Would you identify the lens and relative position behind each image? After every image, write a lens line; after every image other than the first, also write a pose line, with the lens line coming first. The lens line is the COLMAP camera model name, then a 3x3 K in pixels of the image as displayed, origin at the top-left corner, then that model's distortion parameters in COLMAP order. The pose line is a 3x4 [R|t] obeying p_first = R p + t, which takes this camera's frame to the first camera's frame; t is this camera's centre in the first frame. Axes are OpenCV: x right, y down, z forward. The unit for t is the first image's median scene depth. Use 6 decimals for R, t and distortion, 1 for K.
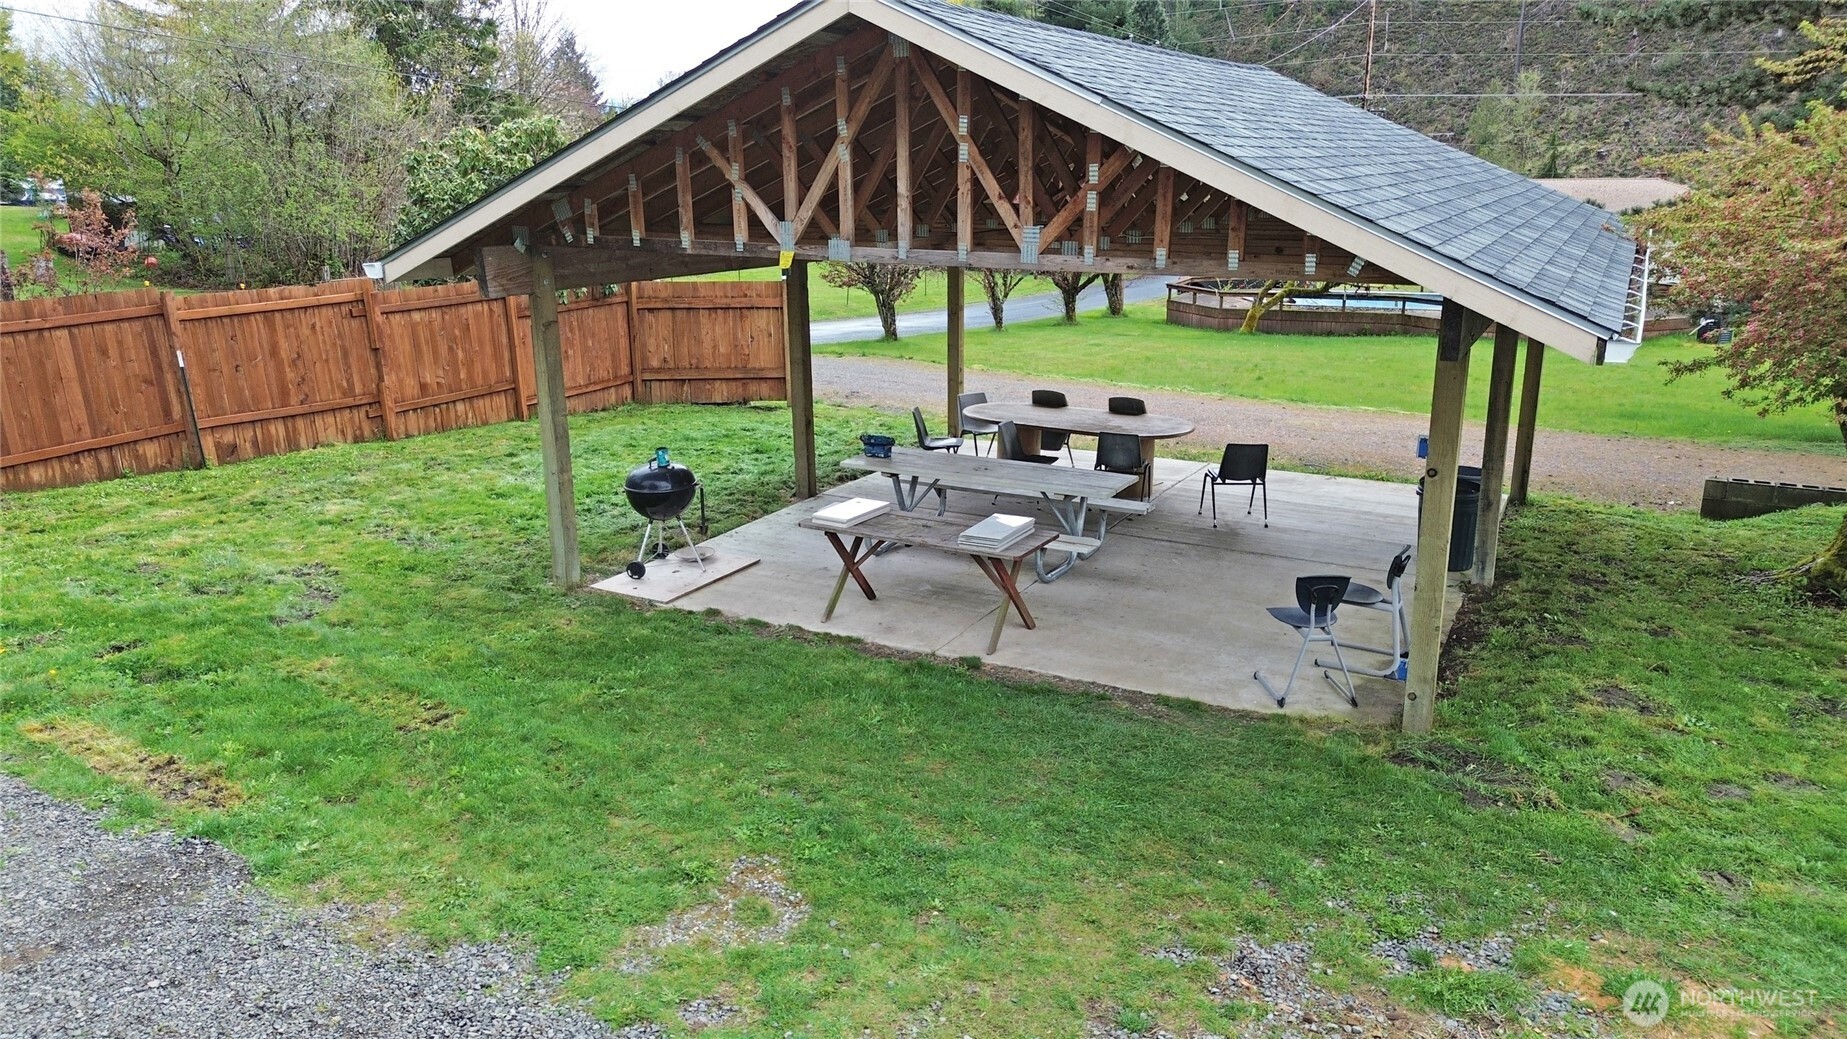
lens RADIAL K [[1294.3, 0, 926.9], [0, 1294.3, 520.2], [0, 0, 1]] dist [0.077233, -0.076128]
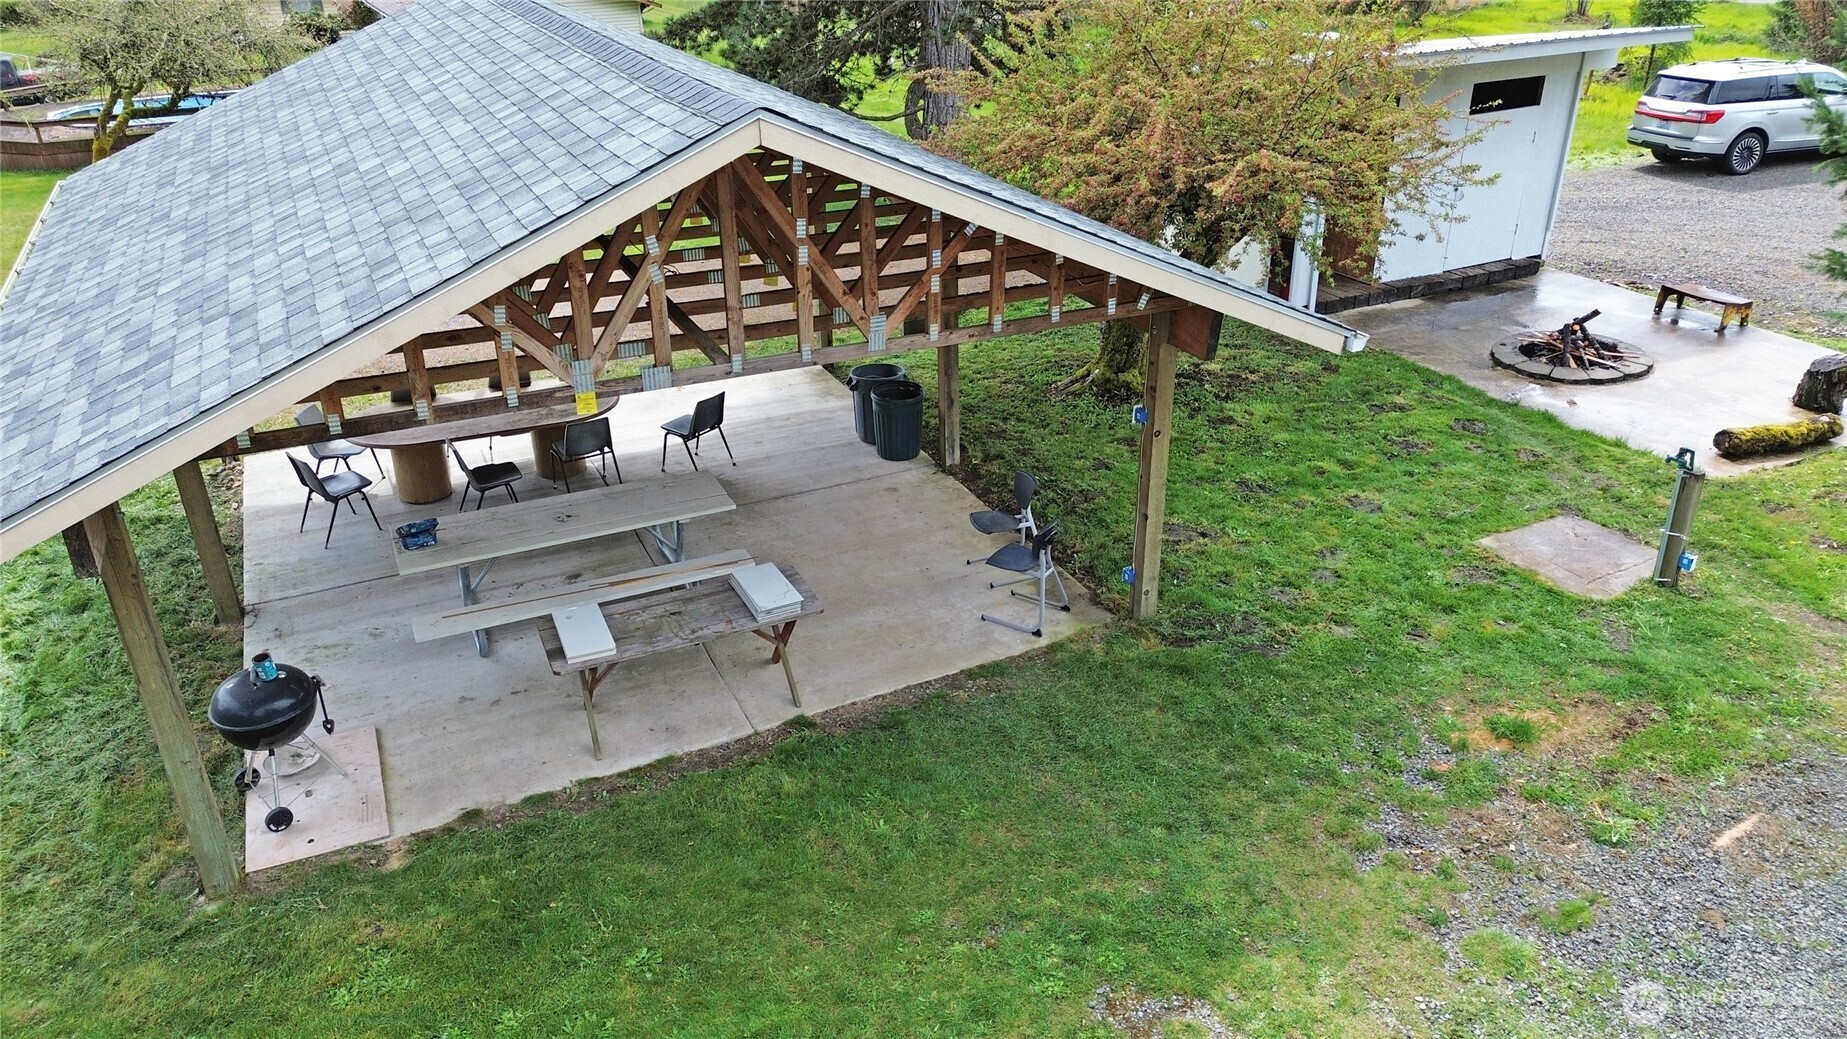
lens RADIAL K [[1294.3, 0, 926.9], [0, 1294.3, 520.2], [0, 0, 1]] dist [0.077233, -0.076128]
pose [[0.600540, -0.363770, 0.712055, -0.362344], [0.219559, 0.931311, 0.290609, -0.197328], [-0.768860, -0.018184, 0.639159, 0.179752]]
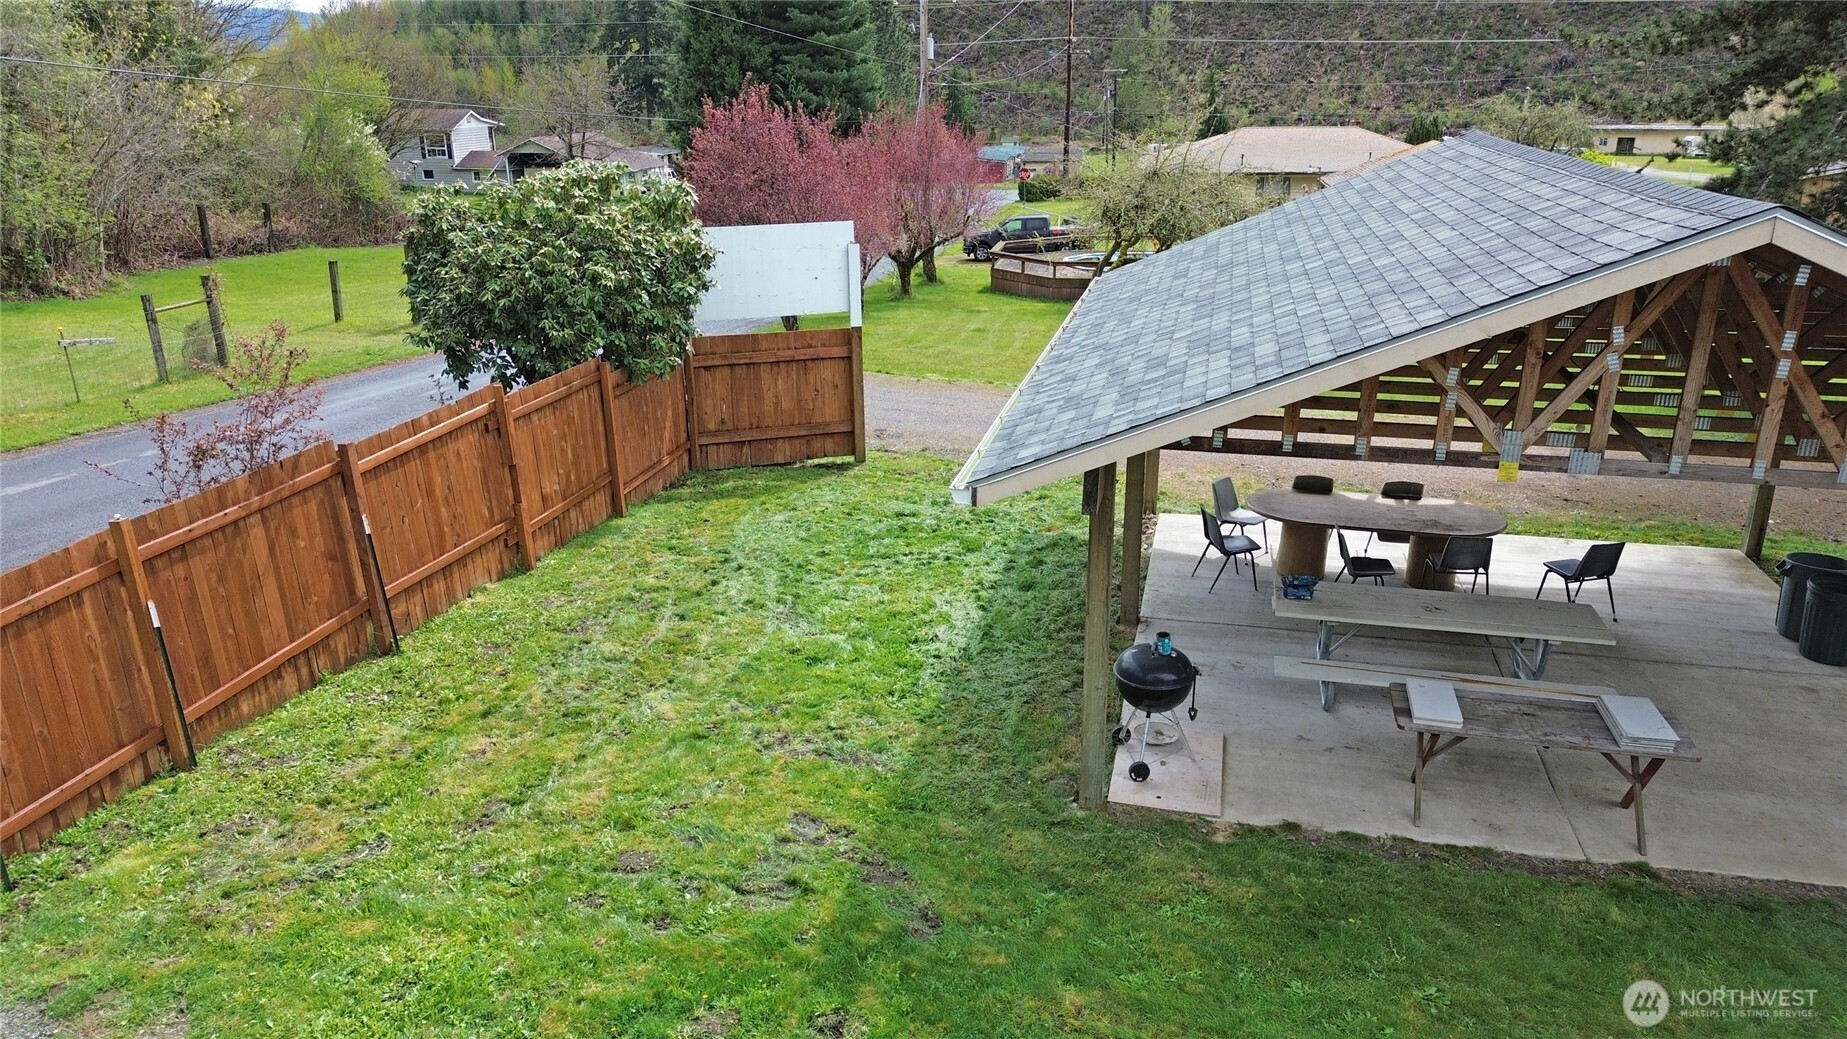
lens RADIAL K [[1294.3, 0, 926.9], [0, 1294.3, 520.2], [0, 0, 1]] dist [0.077233, -0.076128]
pose [[0.965073, -0.083430, 0.248342, -0.435438], [0.069431, 0.995492, 0.064621, -0.153260], [-0.252614, -0.045121, 0.966515, 0.139455]]
